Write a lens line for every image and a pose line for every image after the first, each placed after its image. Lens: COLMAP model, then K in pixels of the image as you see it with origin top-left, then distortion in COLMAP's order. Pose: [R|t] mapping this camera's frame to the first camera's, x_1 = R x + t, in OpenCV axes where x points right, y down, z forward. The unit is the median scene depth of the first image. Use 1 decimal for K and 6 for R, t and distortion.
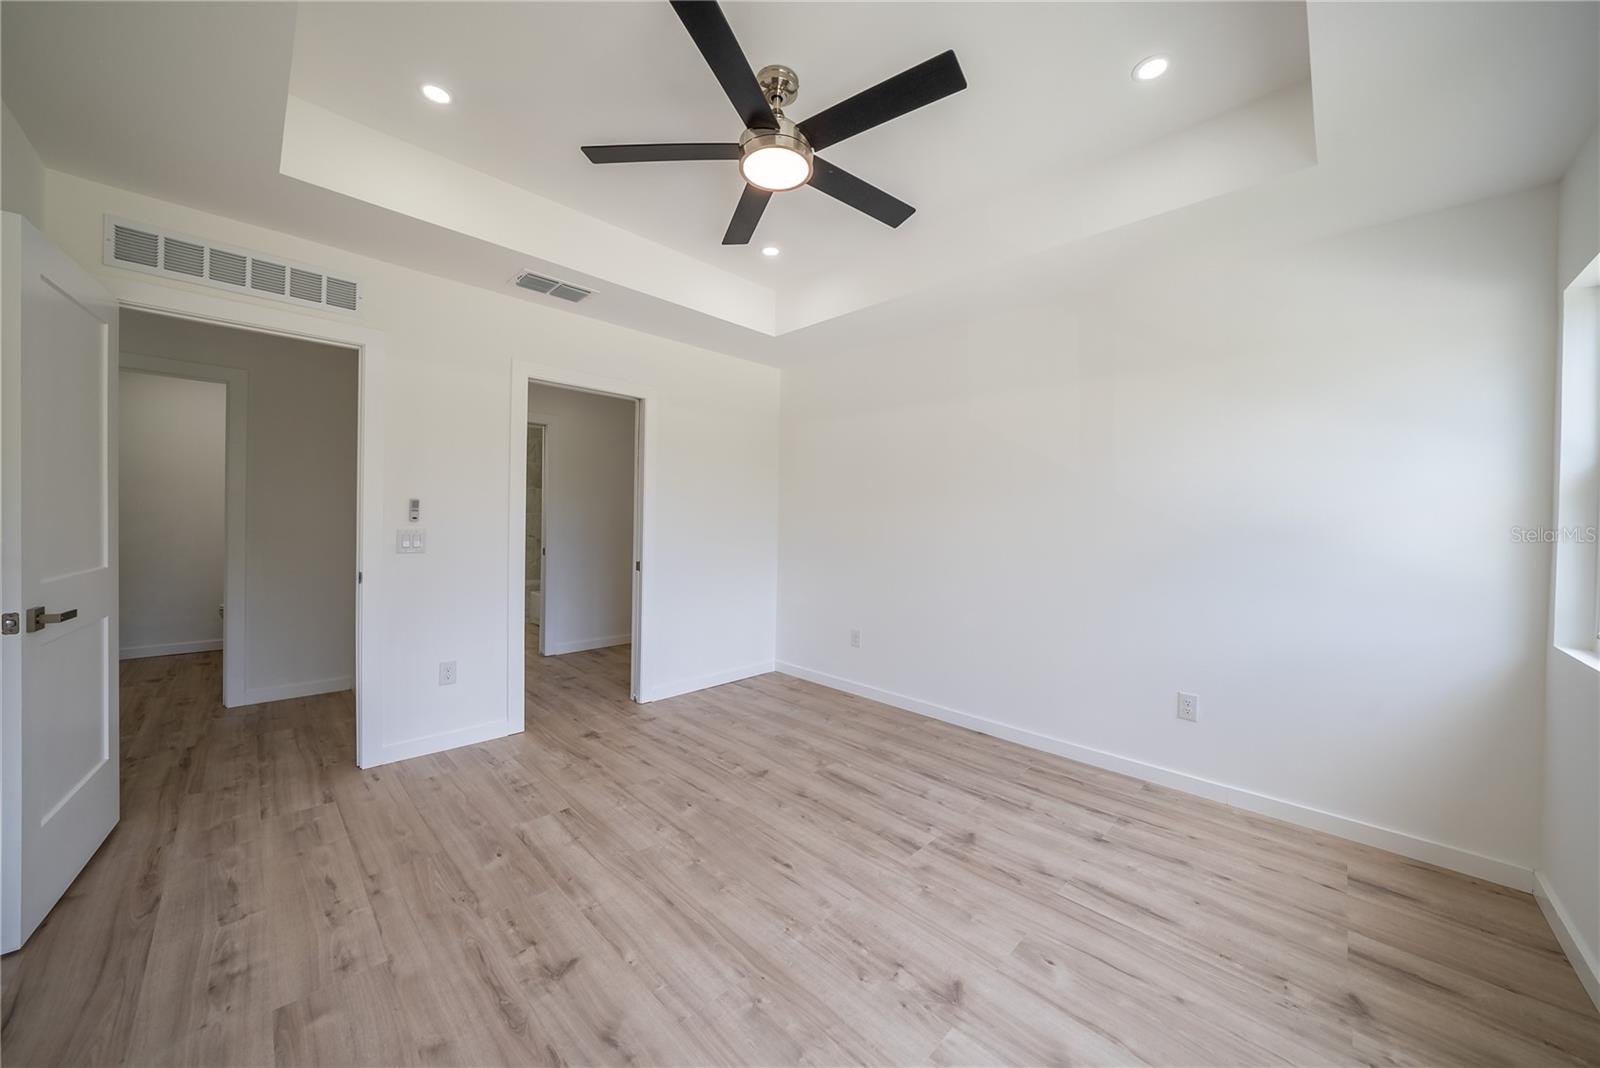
lens RADIAL K [[563.0, 0, 805.6], [0, 563.0, 523.0], [0, 0, 1]] dist [-0.028621, 0.004866]
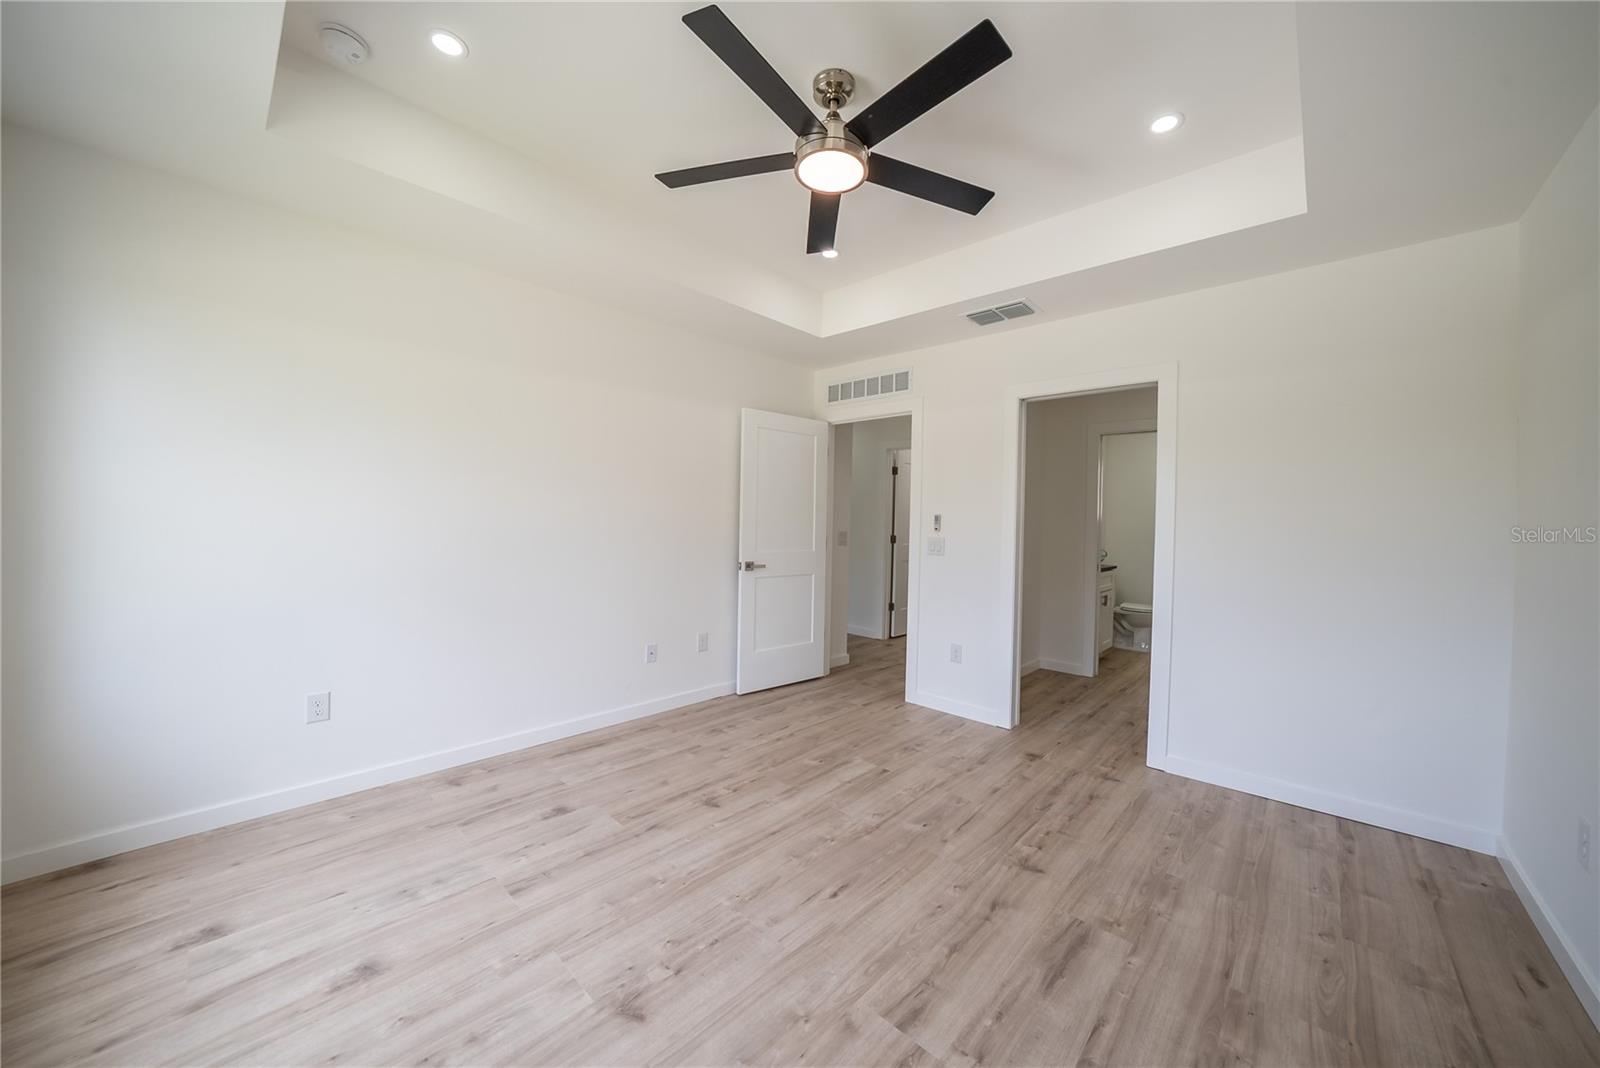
lens RADIAL K [[563.0, 0, 805.6], [0, 563.0, 523.0], [0, 0, 1]] dist [-0.028621, 0.004866]
pose [[0.028527, -0.017238, -0.999444, 0.770243], [-0.029903, 0.999389, -0.018090, 0.012935], [0.999146, 0.030403, 0.027994, 0.776894]]
